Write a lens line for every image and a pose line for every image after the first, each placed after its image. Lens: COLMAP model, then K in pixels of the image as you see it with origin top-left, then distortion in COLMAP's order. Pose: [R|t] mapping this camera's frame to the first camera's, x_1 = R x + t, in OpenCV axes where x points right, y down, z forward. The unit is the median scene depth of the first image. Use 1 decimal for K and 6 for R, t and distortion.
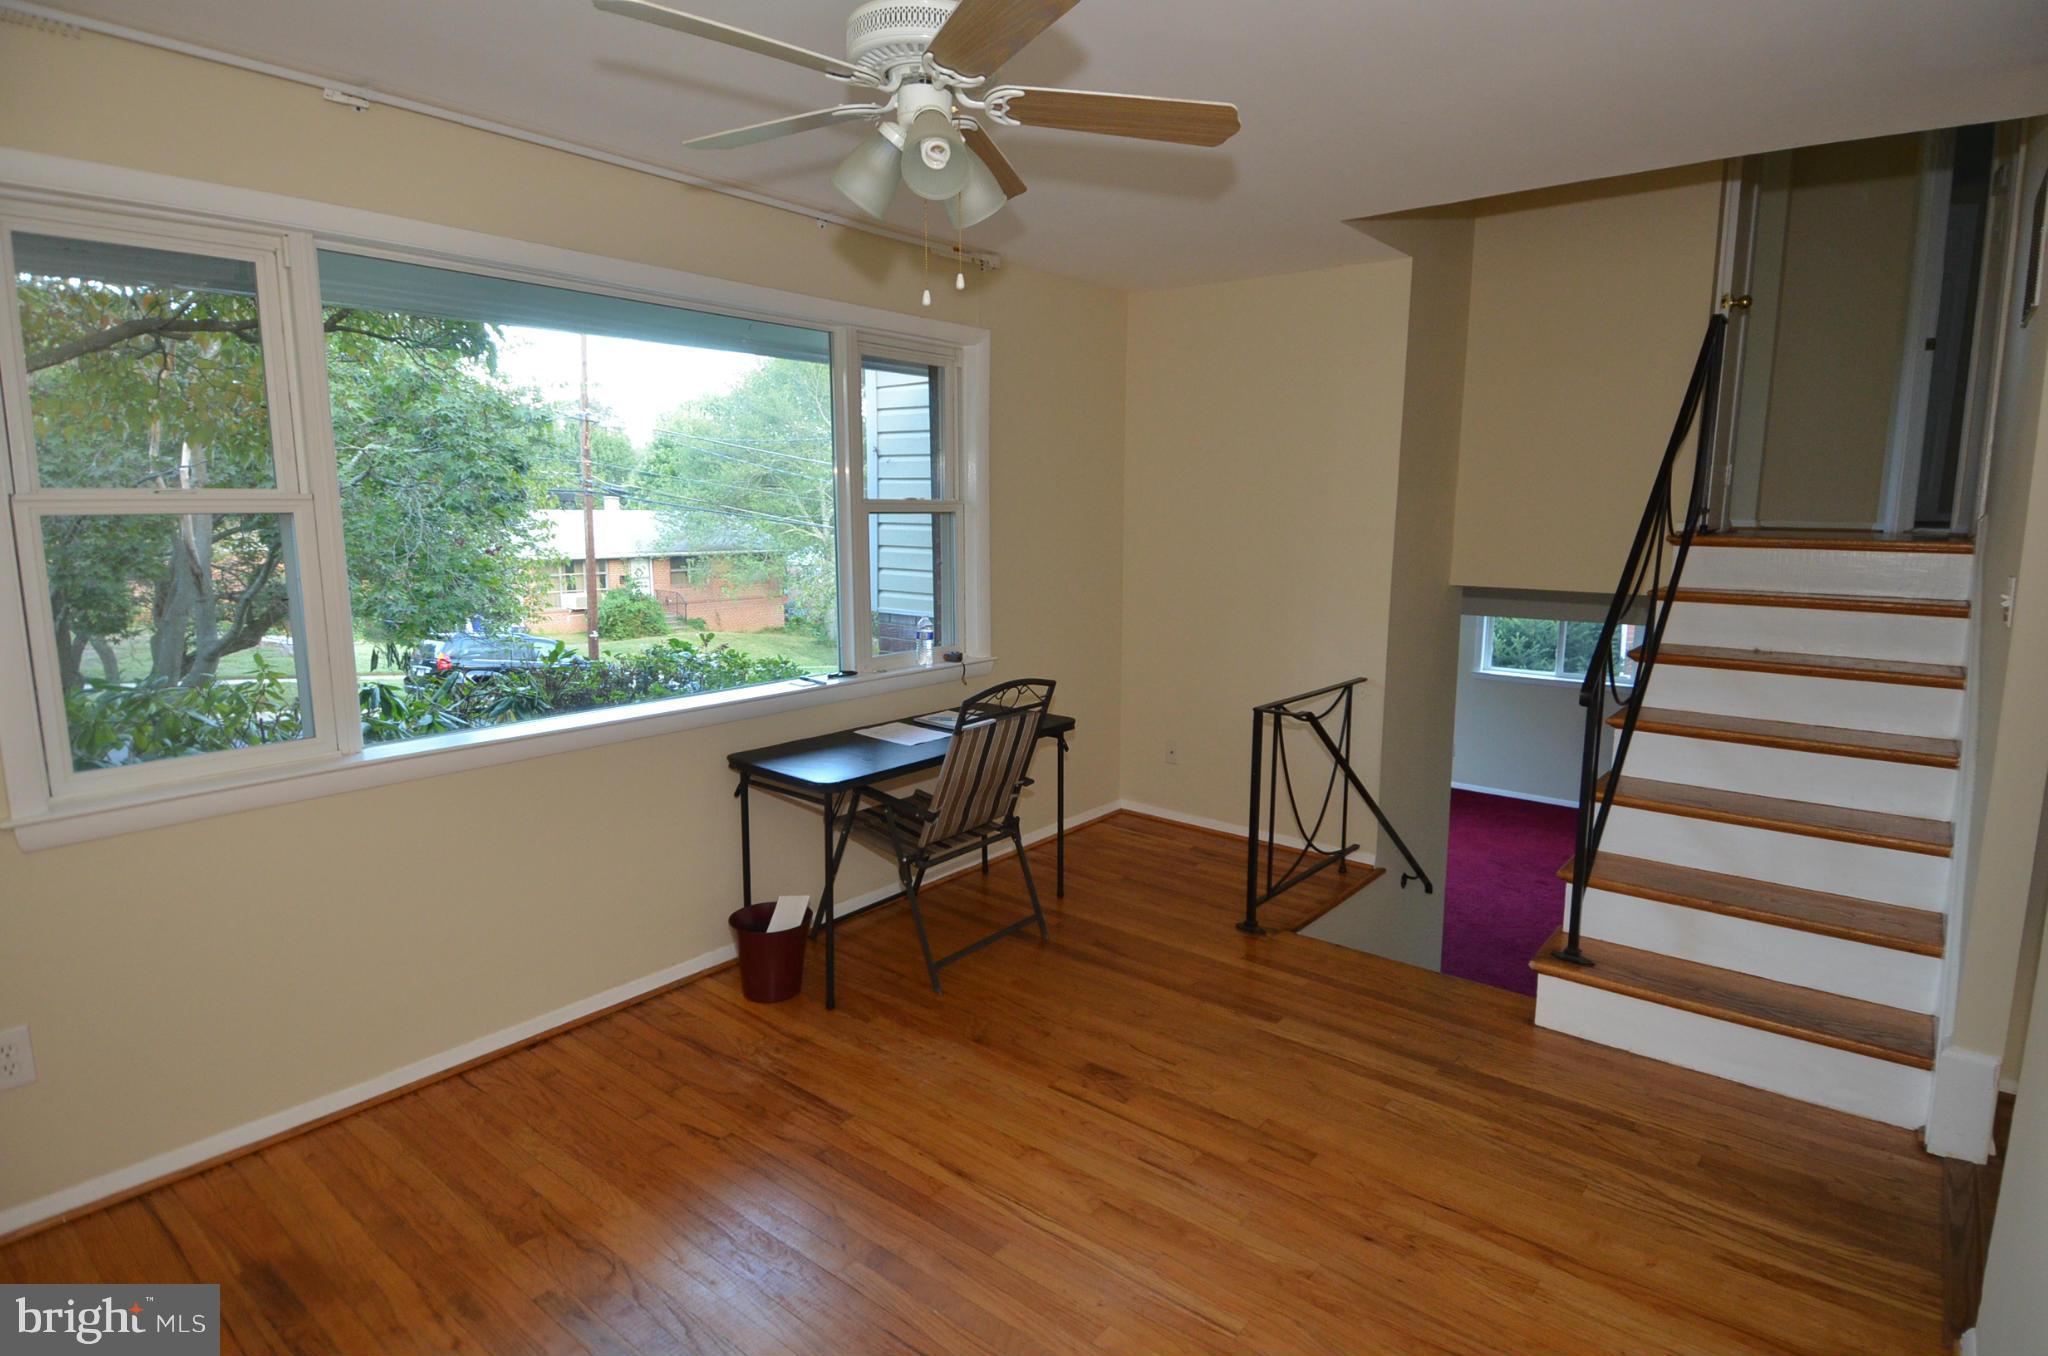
lens RADIAL K [[1086.5, 0, 1082.9], [0, 1086.5, 660.2], [0, 0, 1]] dist [0.060897, -0.065648]
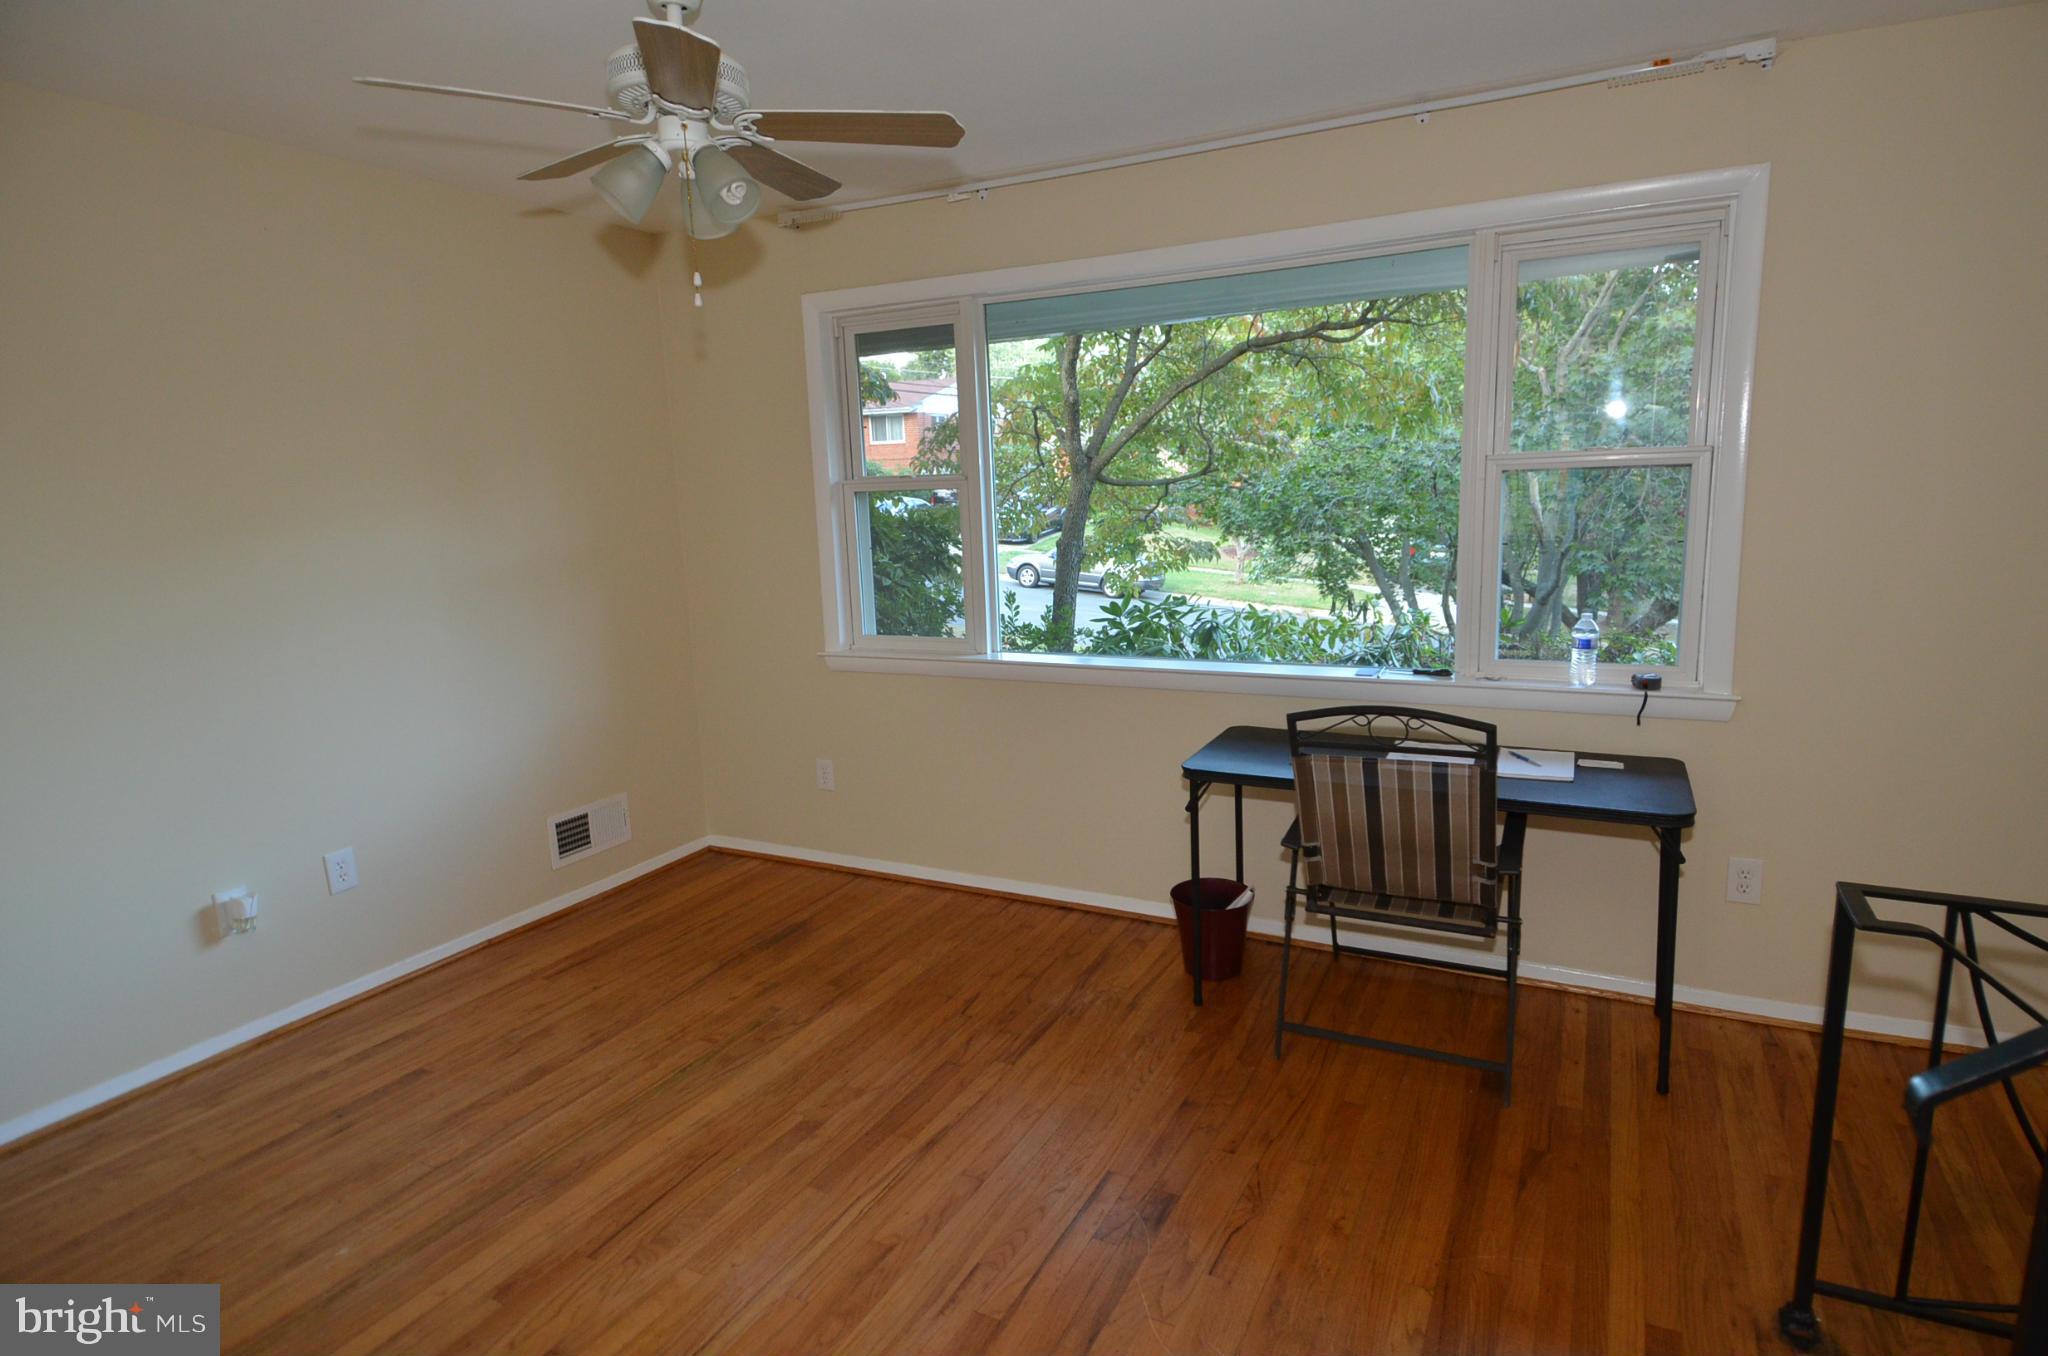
lens RADIAL K [[1093.5, 0, 1079.3], [0, 1093.5, 670.0], [0, 0, 1]] dist [0.063697, -0.067015]
pose [[0.200272, 0.167790, -0.965265, 0.748121], [-0.115425, 0.982405, 0.146821, -0.120993], [0.972917, 0.082012, 0.216116, 0.779118]]
